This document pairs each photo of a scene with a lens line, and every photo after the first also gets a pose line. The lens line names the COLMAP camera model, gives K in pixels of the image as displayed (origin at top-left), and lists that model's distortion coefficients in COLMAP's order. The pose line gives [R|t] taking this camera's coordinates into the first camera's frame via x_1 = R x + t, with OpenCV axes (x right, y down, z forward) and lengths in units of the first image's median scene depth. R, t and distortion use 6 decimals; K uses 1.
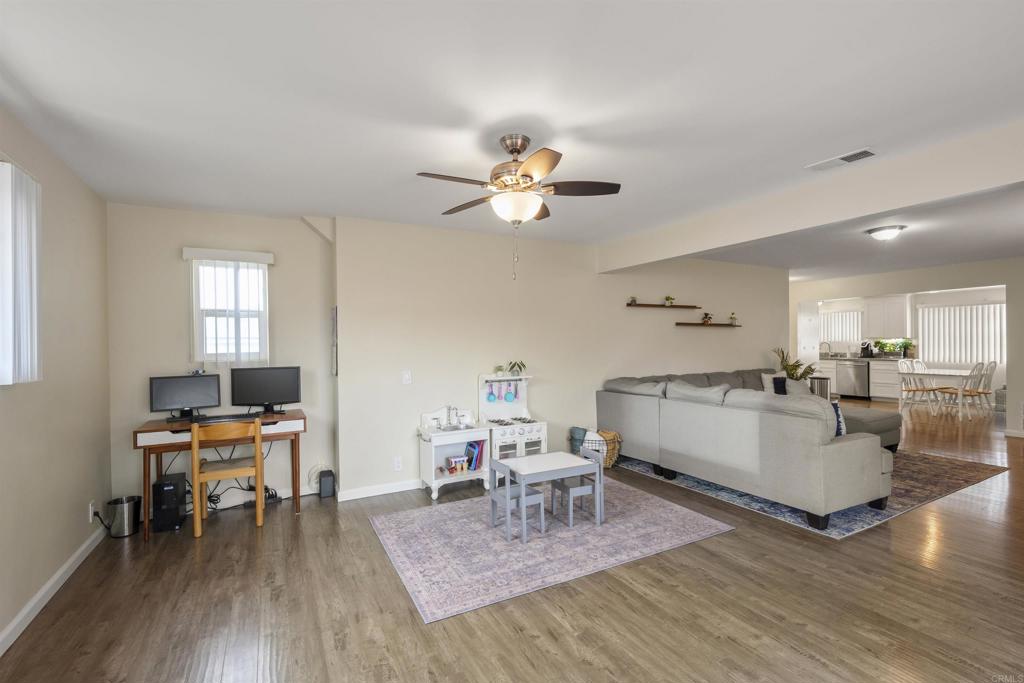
lens RADIAL K [[454.4, 0, 512.6], [0, 454.4, 343.1], [0, 0, 1]] dist [-0.000397, -0.000030]
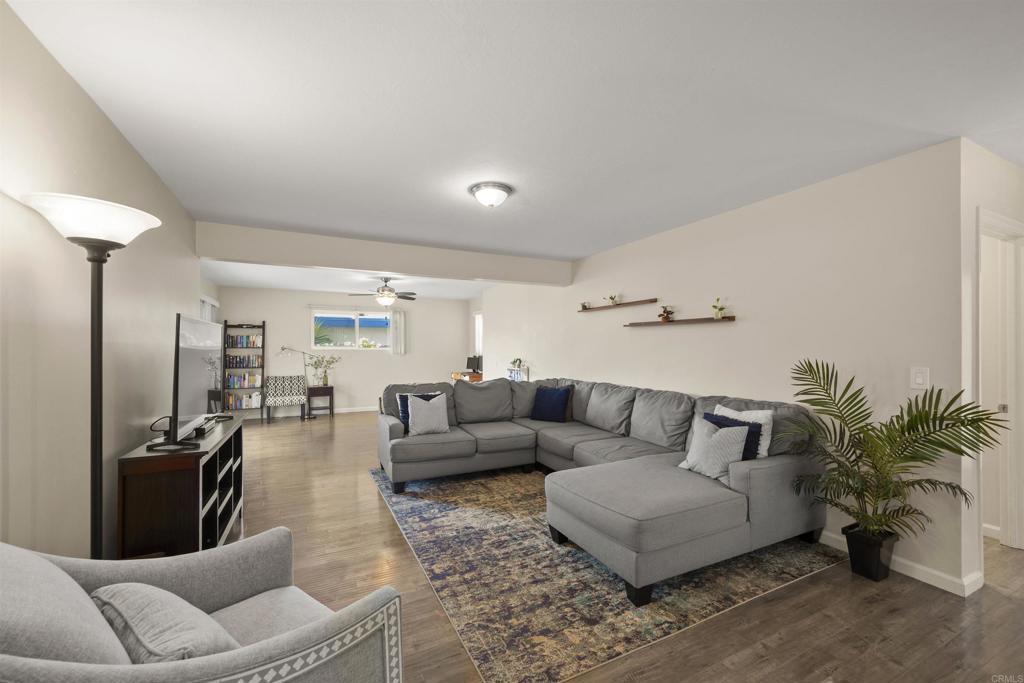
lens RADIAL K [[408.2, 0, 512.6], [0, 408.2, 343.9], [0, 0, 1]] dist [0.001117, -0.000122]
pose [[-0.030417, 0.000899, -0.999537, 1.088873], [-0.003160, 0.999995, 0.000996, -0.007359], [0.999532, 0.003189, -0.030414, 0.787210]]
